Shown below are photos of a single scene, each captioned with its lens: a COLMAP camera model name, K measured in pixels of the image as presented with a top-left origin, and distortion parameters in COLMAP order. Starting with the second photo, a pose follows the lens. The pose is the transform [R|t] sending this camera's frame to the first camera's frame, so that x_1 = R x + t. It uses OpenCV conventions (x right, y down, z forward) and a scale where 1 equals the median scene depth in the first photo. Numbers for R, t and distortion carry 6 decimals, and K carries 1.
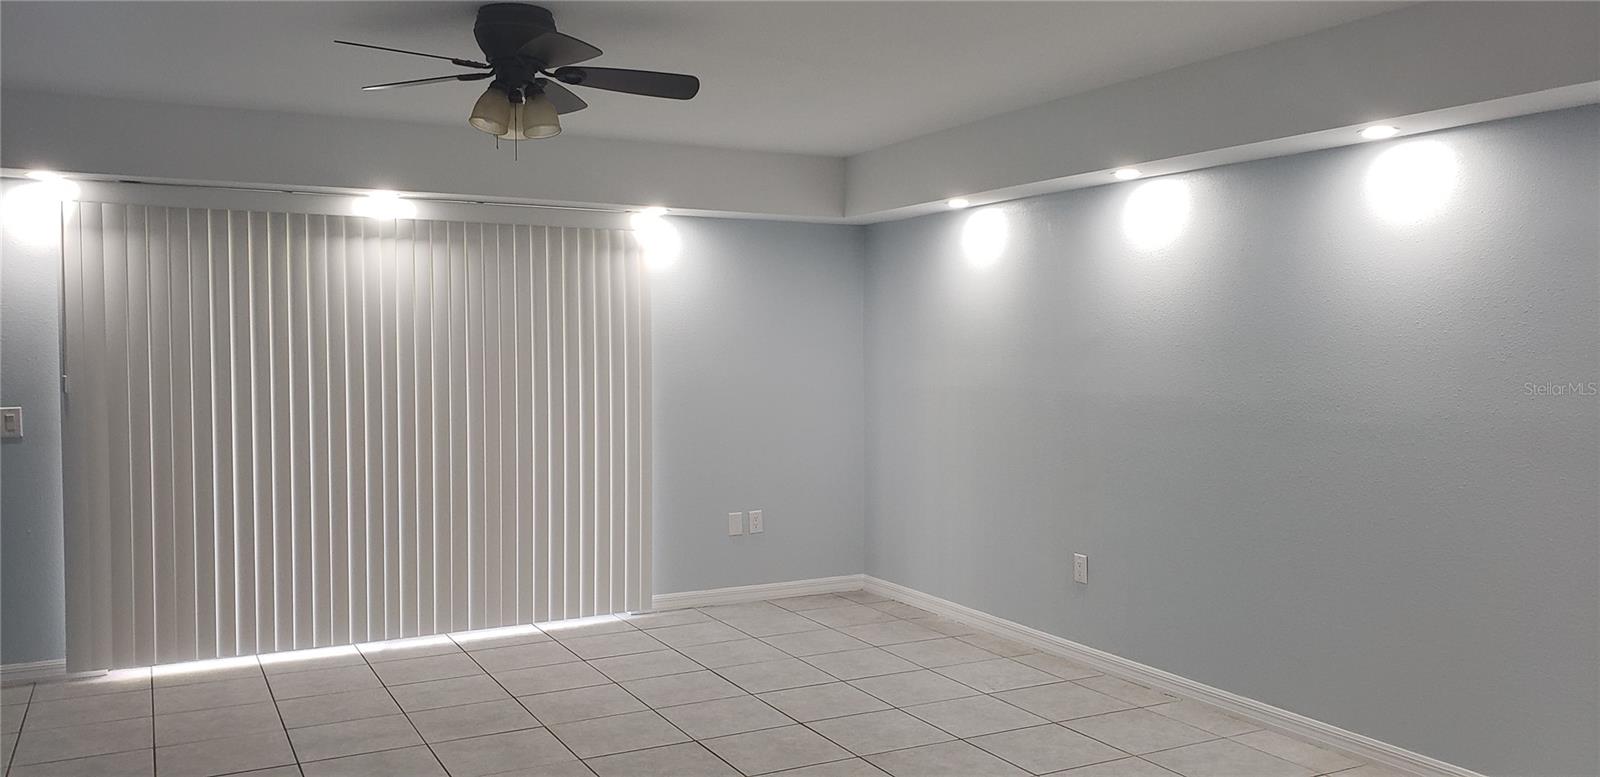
lens RADIAL K [[1262.5, 0, 808.7], [0, 1262.5, 392.7], [0, 0, 1]] dist [0.194159, -0.238352]
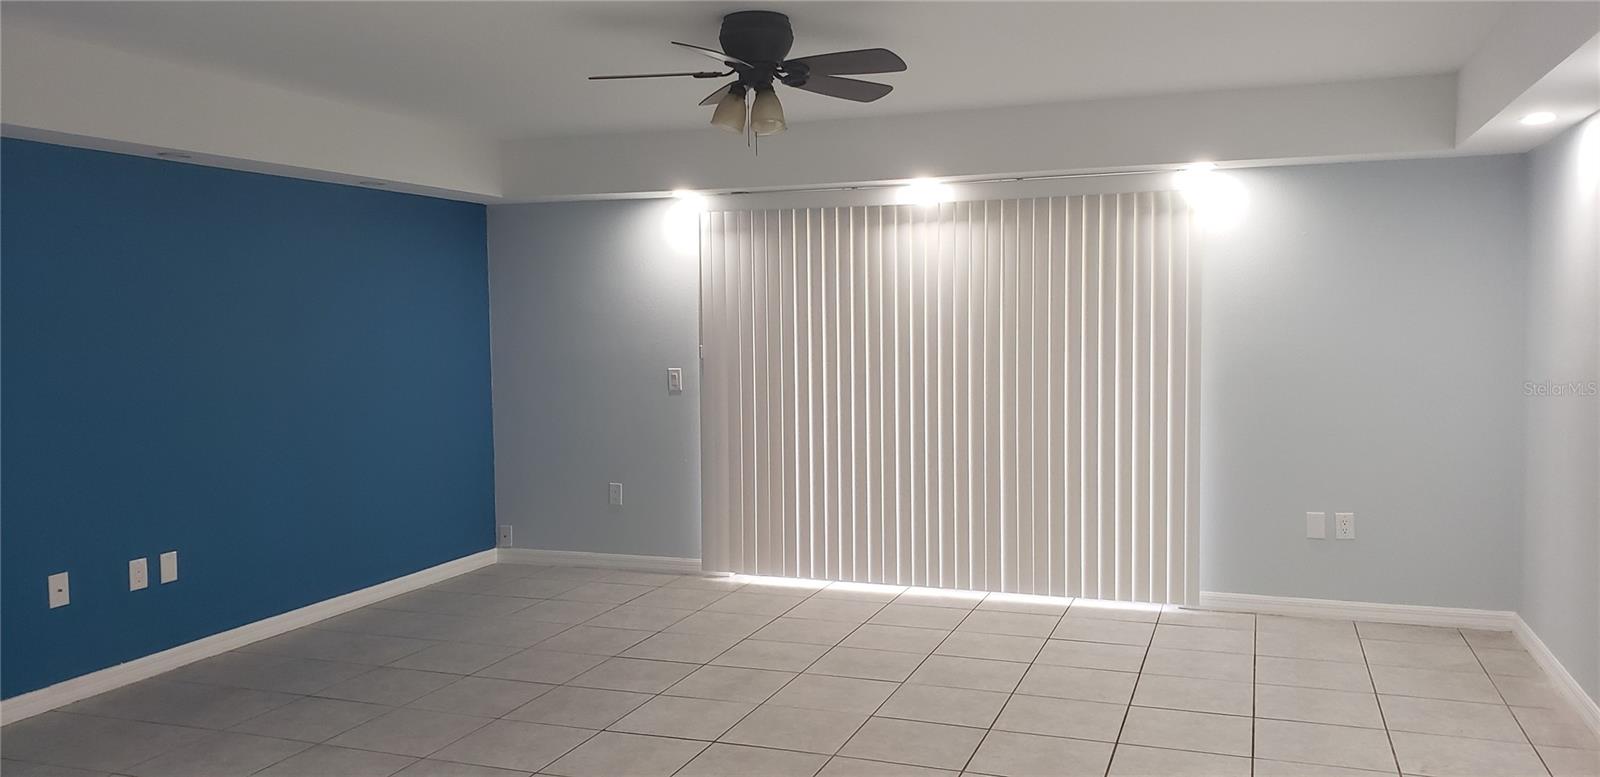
lens RADIAL K [[1262.5, 0, 808.7], [0, 1262.5, 392.7], [0, 0, 1]] dist [0.194159, -0.238352]
pose [[0.684848, 0.036347, -0.727779, 0.392861], [-0.019248, 0.999309, 0.031796, -0.007093], [0.728432, -0.007767, 0.685074, 0.186071]]
